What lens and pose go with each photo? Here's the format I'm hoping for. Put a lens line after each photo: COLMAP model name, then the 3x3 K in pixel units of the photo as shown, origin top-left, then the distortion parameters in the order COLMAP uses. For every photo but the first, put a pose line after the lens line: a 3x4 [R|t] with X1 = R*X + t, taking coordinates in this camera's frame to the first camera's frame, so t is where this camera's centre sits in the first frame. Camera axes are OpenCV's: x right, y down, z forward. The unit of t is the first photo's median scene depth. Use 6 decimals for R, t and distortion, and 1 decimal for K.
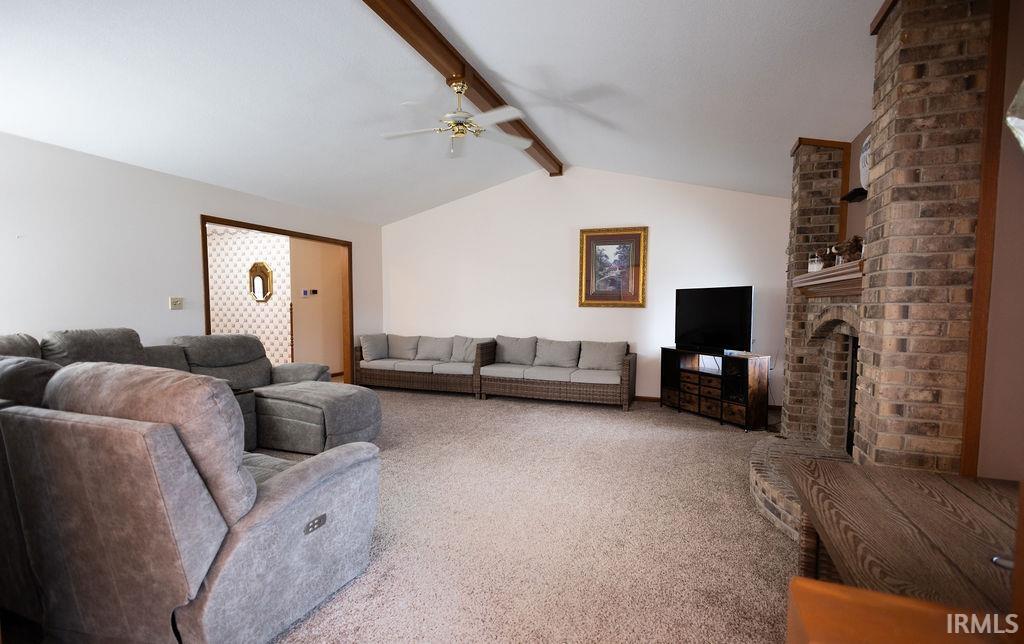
lens RADIAL K [[487.8, 0, 513.4], [0, 487.8, 328.9], [0, 0, 1]] dist [0.002723, 0.000081]
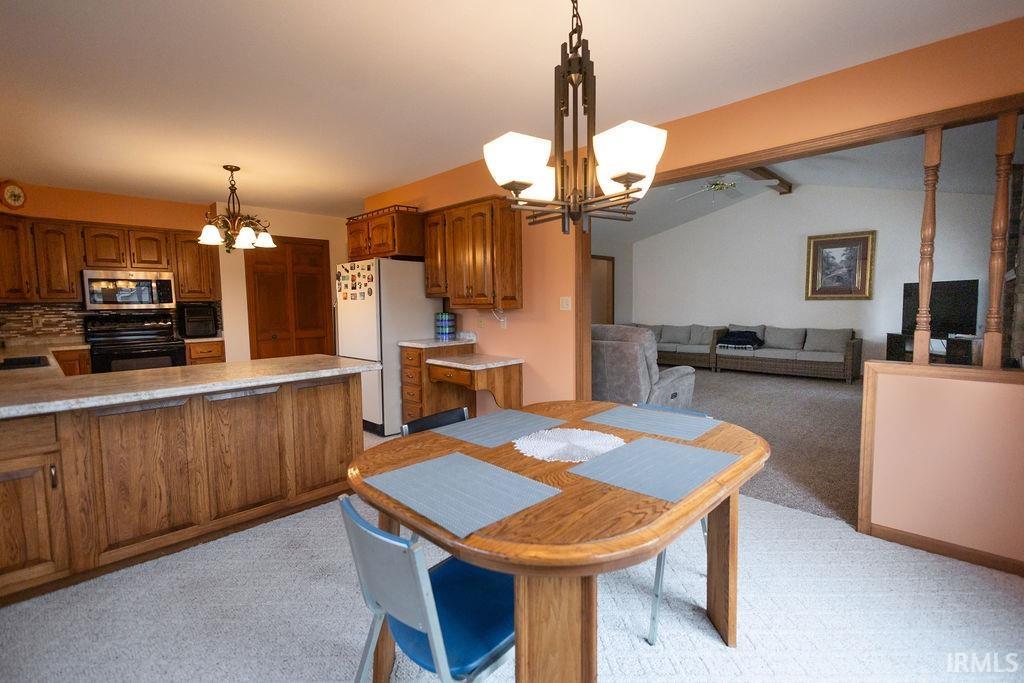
lens RADIAL K [[471.0, 0, 508.7], [0, 471.0, 338.1], [0, 0, 1]] dist [0.016050, -0.002925]
pose [[0.913425, 0.012114, -0.406826, -0.061358], [-0.001457, 0.999648, 0.026494, 0.019518], [0.407004, -0.023608, 0.913121, -0.395963]]
